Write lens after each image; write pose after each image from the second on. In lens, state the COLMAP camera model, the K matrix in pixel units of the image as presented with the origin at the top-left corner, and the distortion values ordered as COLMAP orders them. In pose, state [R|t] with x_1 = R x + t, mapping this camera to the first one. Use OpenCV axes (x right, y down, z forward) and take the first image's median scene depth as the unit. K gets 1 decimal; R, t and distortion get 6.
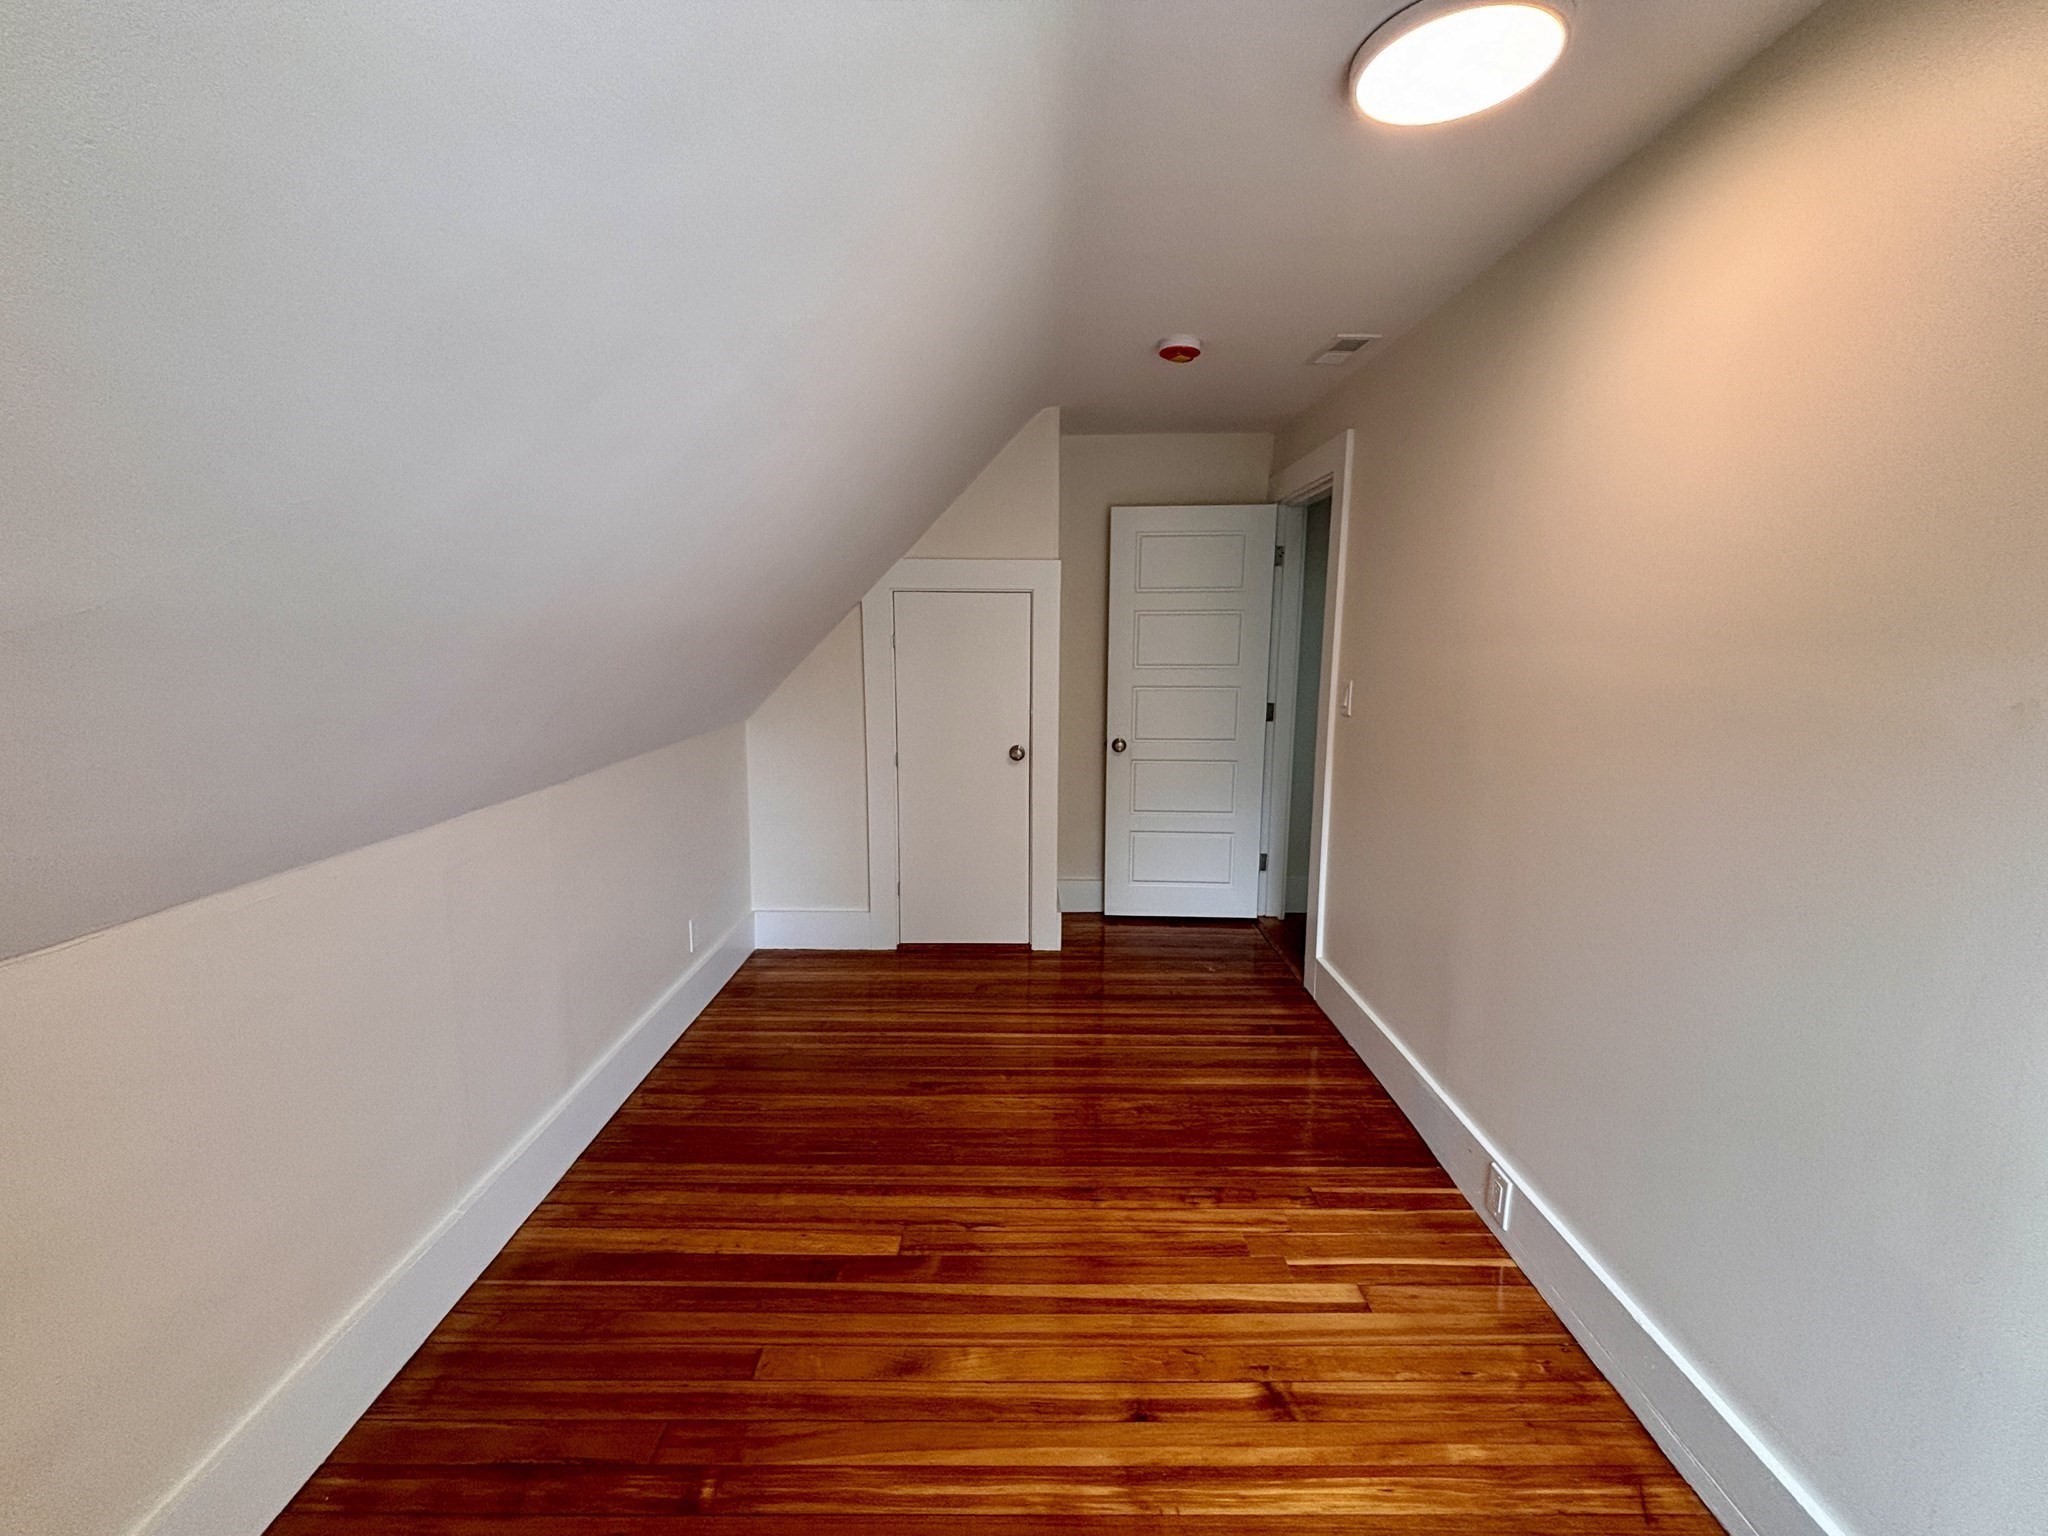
lens RADIAL K [[826.7, 0, 1021.7], [0, 826.7, 762.7], [0, 0, 1]] dist [0.013973, -0.000213]
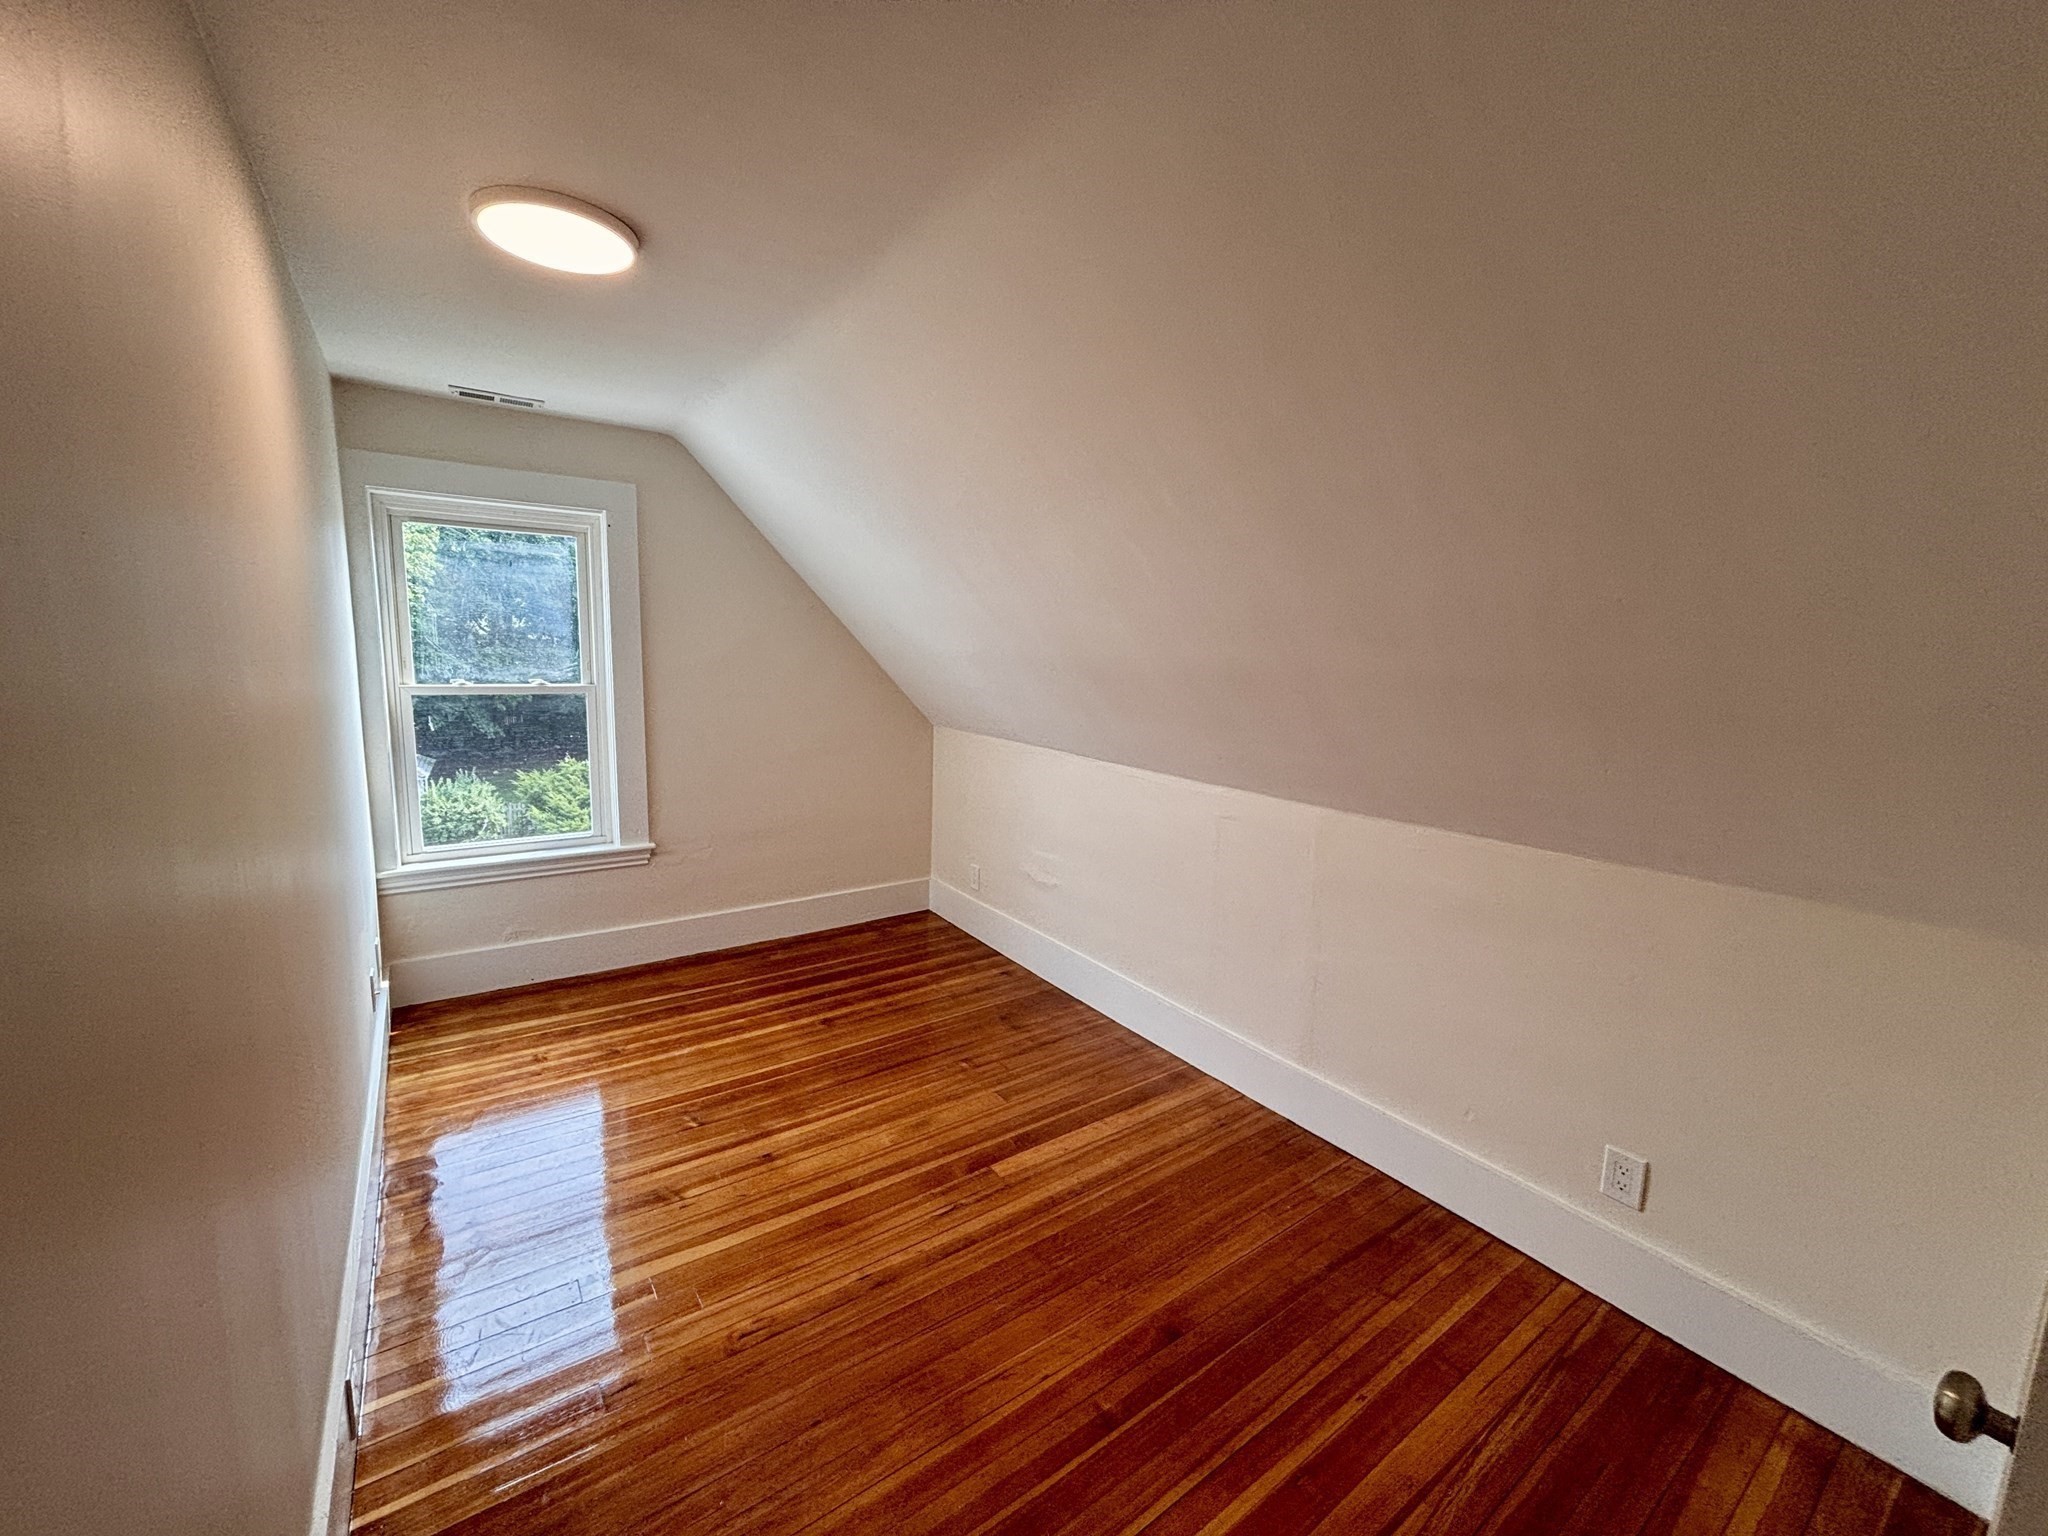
lens RADIAL K [[826.7, 0, 1021.7], [0, 826.7, 762.7], [0, 0, 1]] dist [0.013973, -0.000213]
pose [[-0.806744, 0.068809, -0.586881, 0.469097], [-0.123256, 0.951754, 0.281020, -0.315654], [0.577903, 0.299048, -0.759341, 1.689825]]
